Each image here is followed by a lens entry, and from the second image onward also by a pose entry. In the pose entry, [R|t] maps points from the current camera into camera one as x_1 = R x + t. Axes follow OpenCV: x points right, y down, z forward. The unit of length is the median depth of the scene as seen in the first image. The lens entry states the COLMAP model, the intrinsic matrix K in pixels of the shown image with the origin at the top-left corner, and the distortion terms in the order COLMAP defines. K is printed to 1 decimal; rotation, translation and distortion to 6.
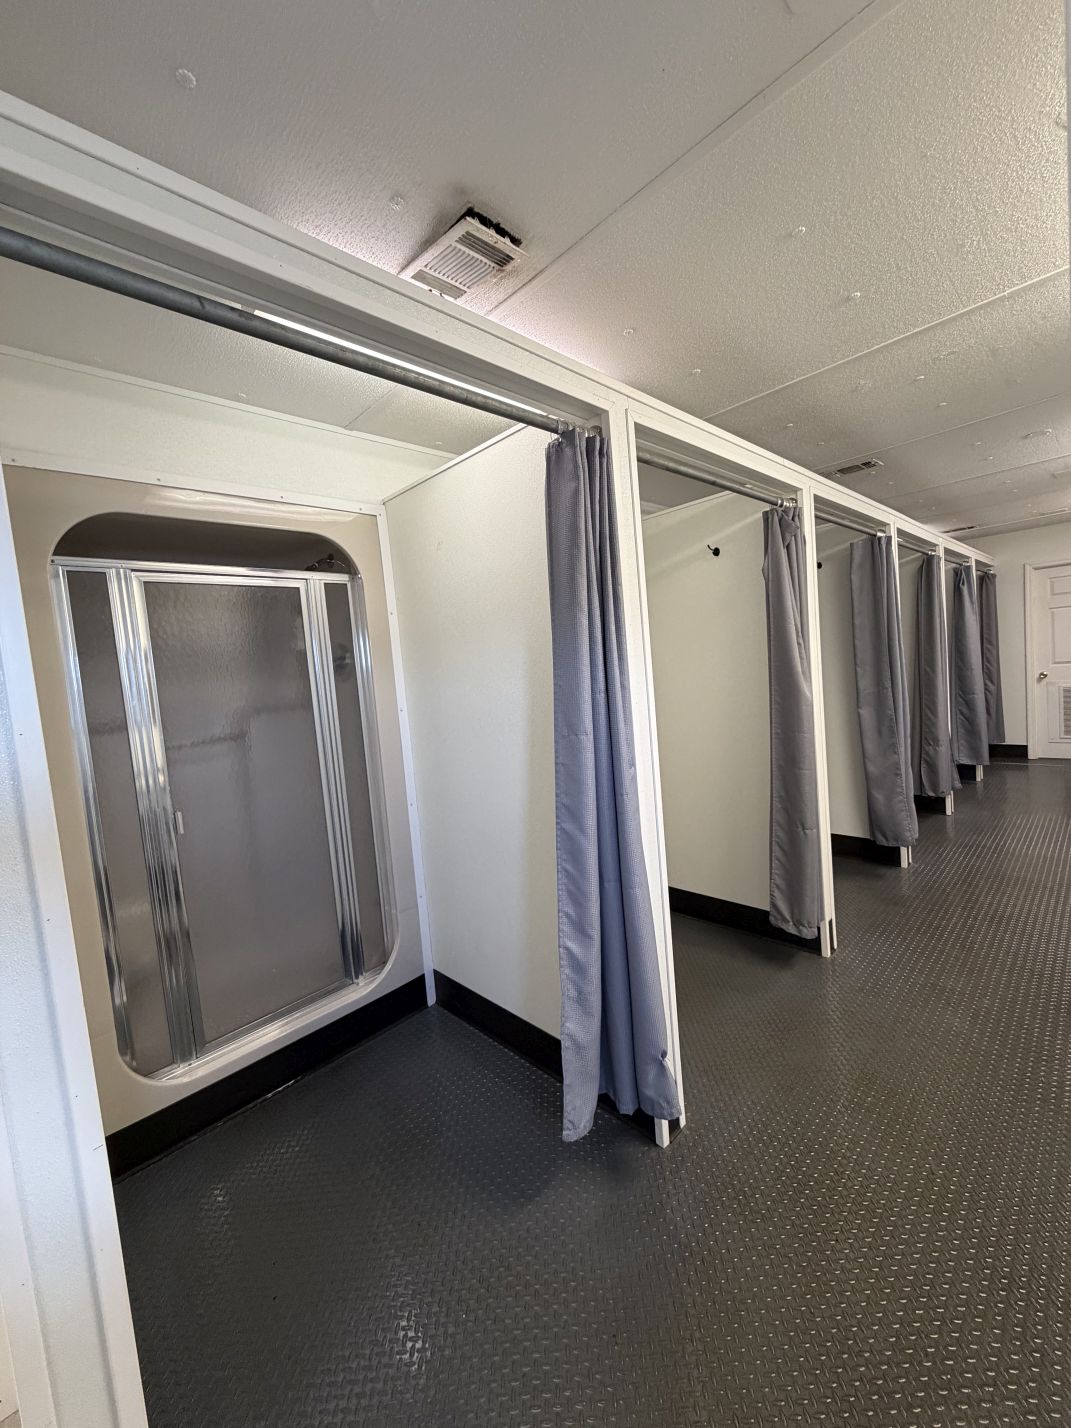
lens RADIAL K [[571.0, 0, 533.0], [0, 571.0, 711.8], [0, 0, 1]] dist [0.002548, 0.000234]
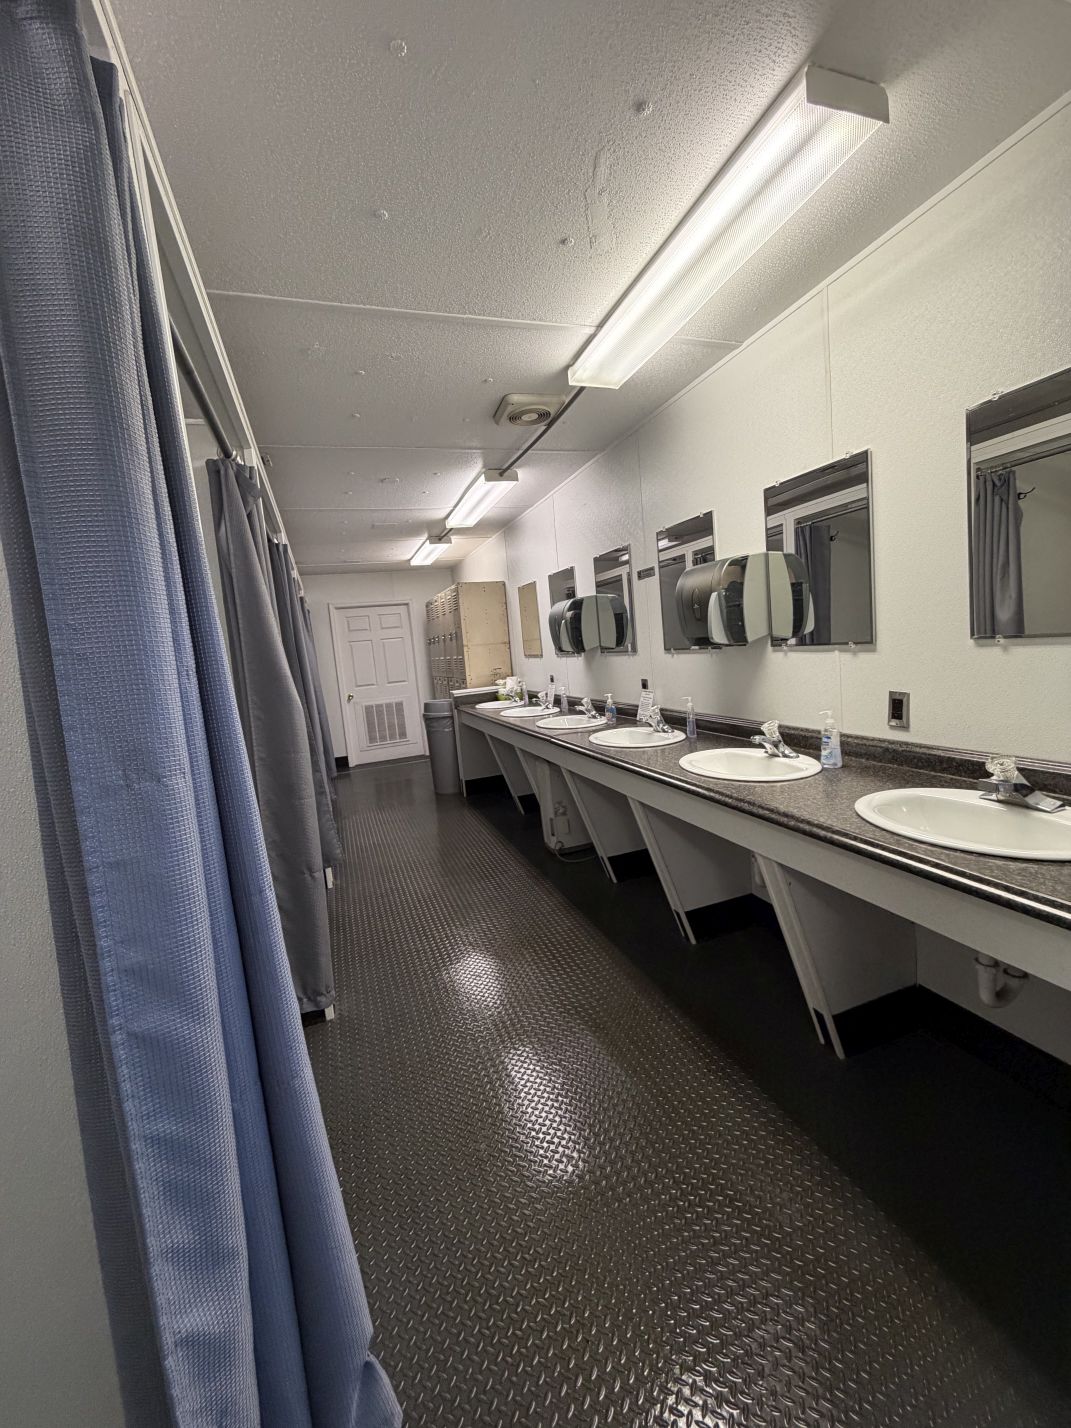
lens RADIAL K [[571.0, 0, 531.5], [0, 571.0, 708.7], [0, 0, 1]] dist [0.002548, 0.000234]
pose [[0.425679, -0.056598, 0.903103, -0.072581], [0.125935, 0.992034, 0.002811, 0.010555], [-0.896068, 0.112536, 0.429416, 0.258645]]
